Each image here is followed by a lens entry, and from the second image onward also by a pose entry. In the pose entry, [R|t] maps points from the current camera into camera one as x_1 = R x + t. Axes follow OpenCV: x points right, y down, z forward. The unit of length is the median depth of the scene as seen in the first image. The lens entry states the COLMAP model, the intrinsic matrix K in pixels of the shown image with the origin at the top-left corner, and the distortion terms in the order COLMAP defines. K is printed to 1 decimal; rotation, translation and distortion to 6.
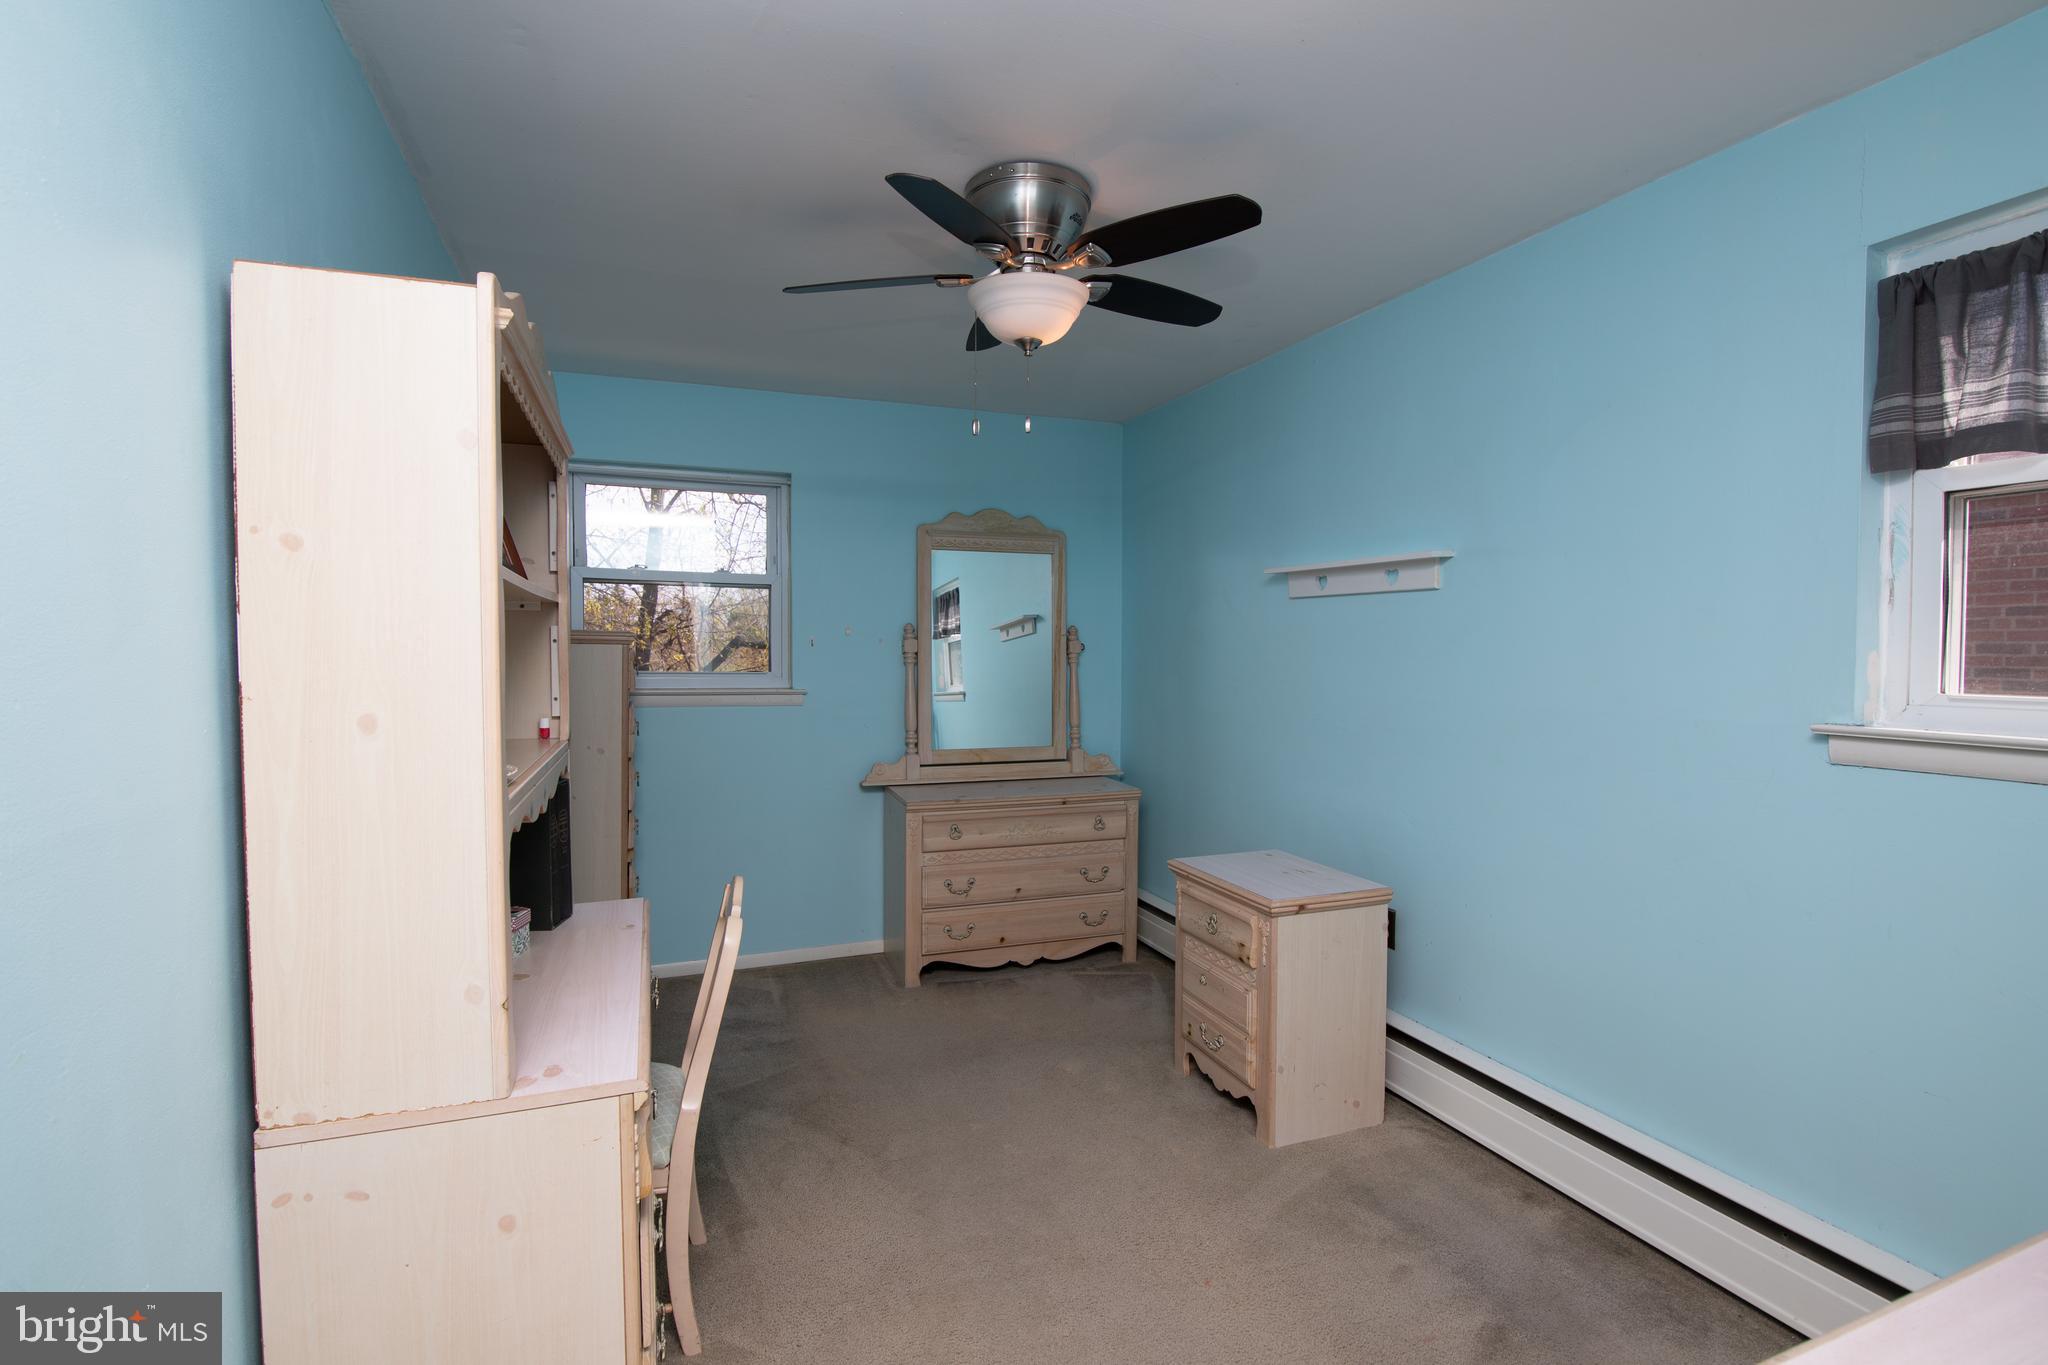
lens RADIAL K [[945.9, 0, 1019.6], [0, 945.9, 683.5], [0, 0, 1]] dist [-0.018936, 0.000161]
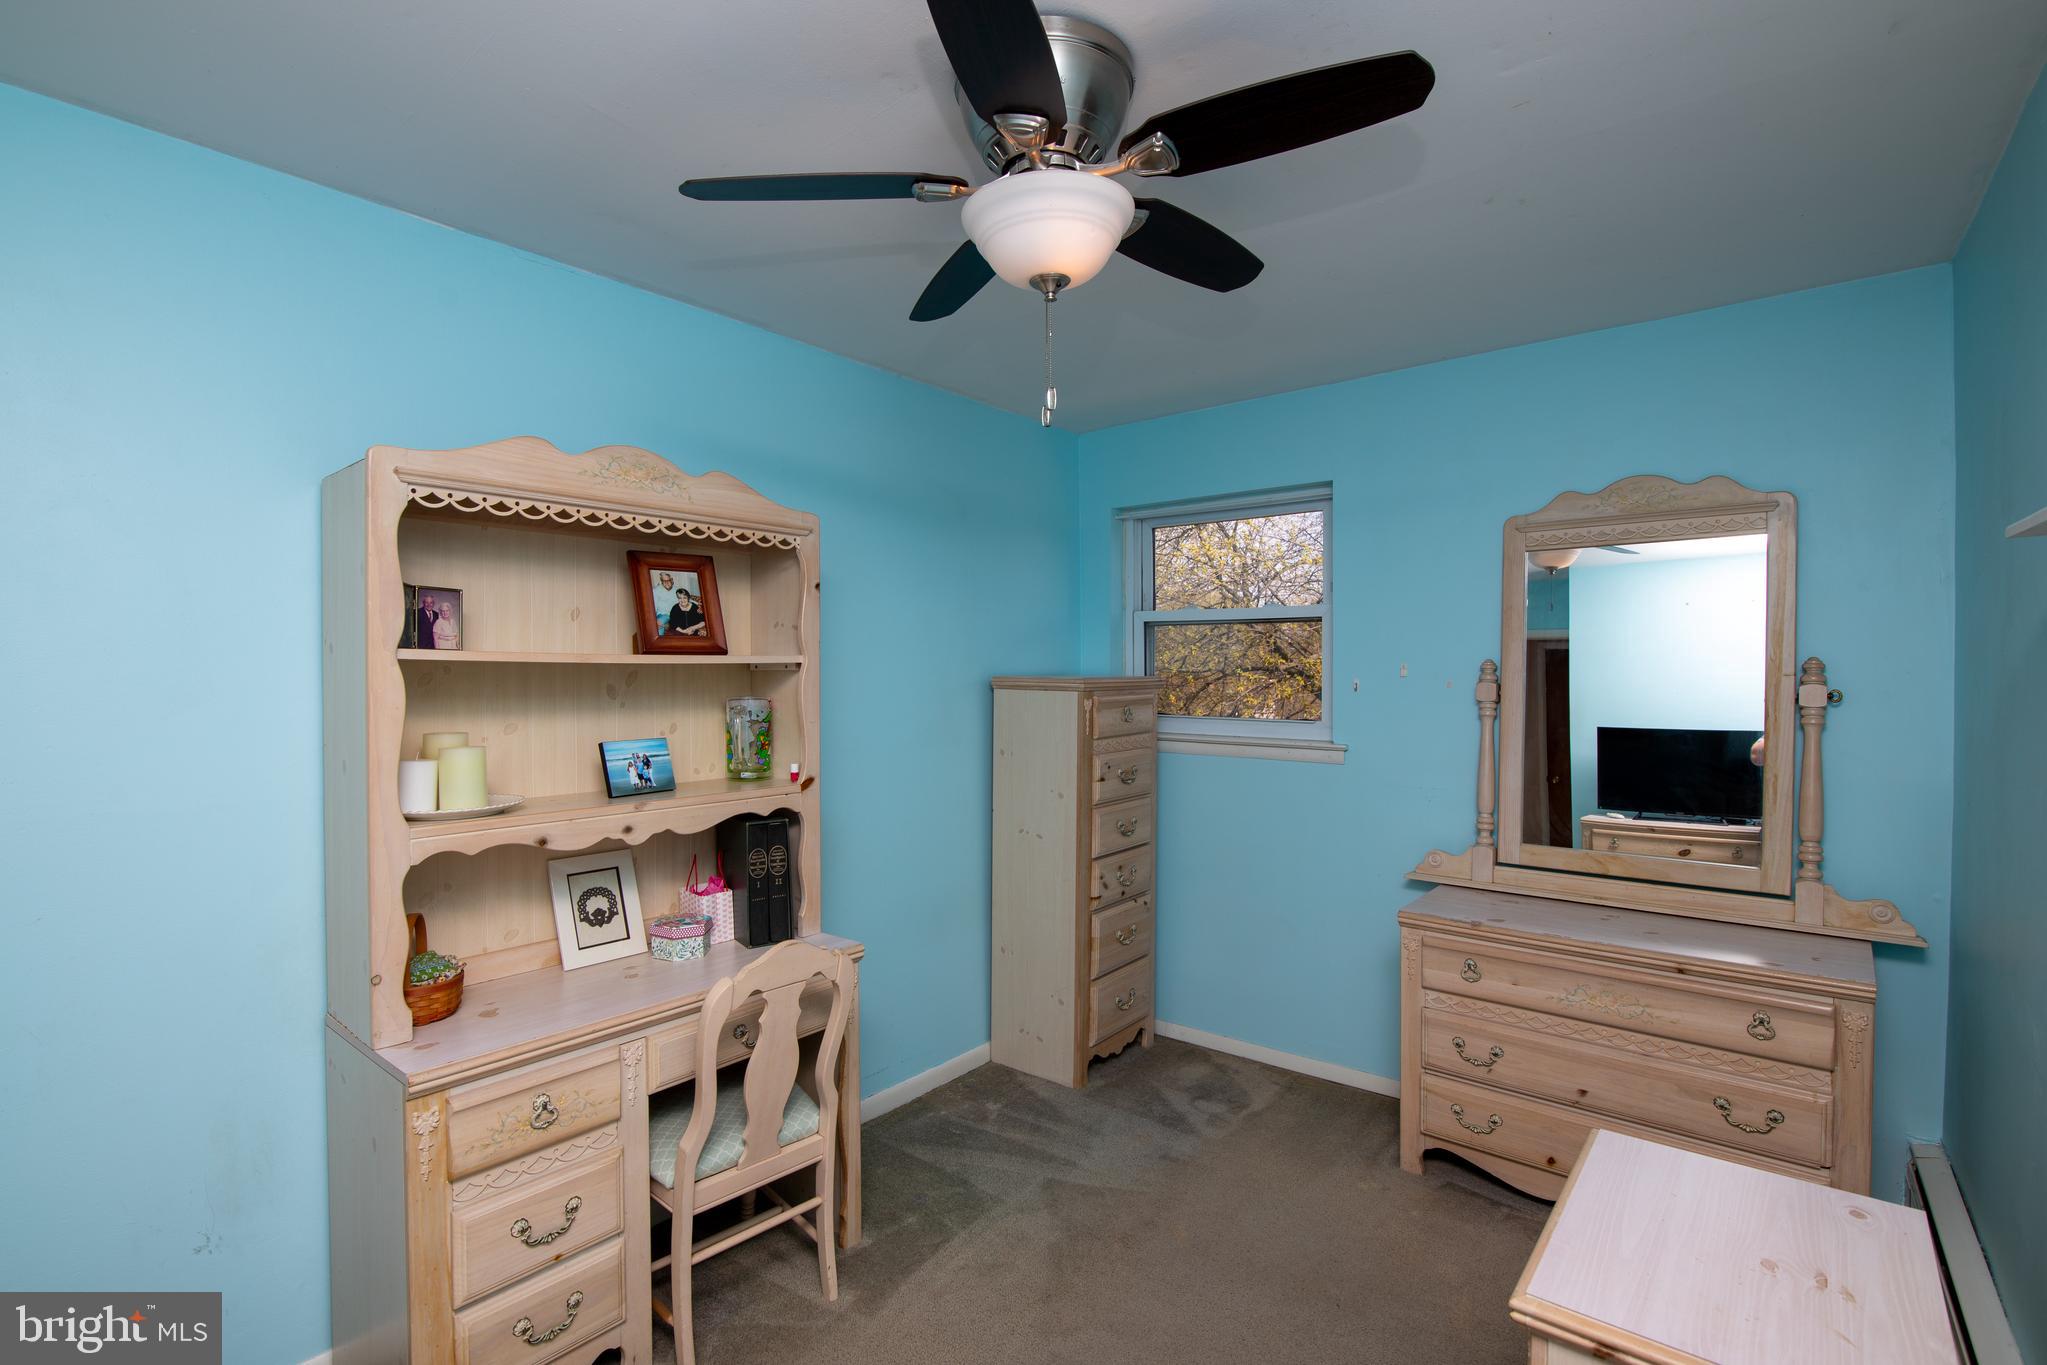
lens RADIAL K [[945.5, 0, 1019.1], [0, 945.5, 683.5], [0, 0, 1]] dist [-0.018936, 0.000161]
pose [[0.491396, 0.007567, -0.870904, 0.336895], [-0.027429, 0.999601, -0.006791, -0.032933], [0.870504, 0.027225, 0.491407, 0.361039]]
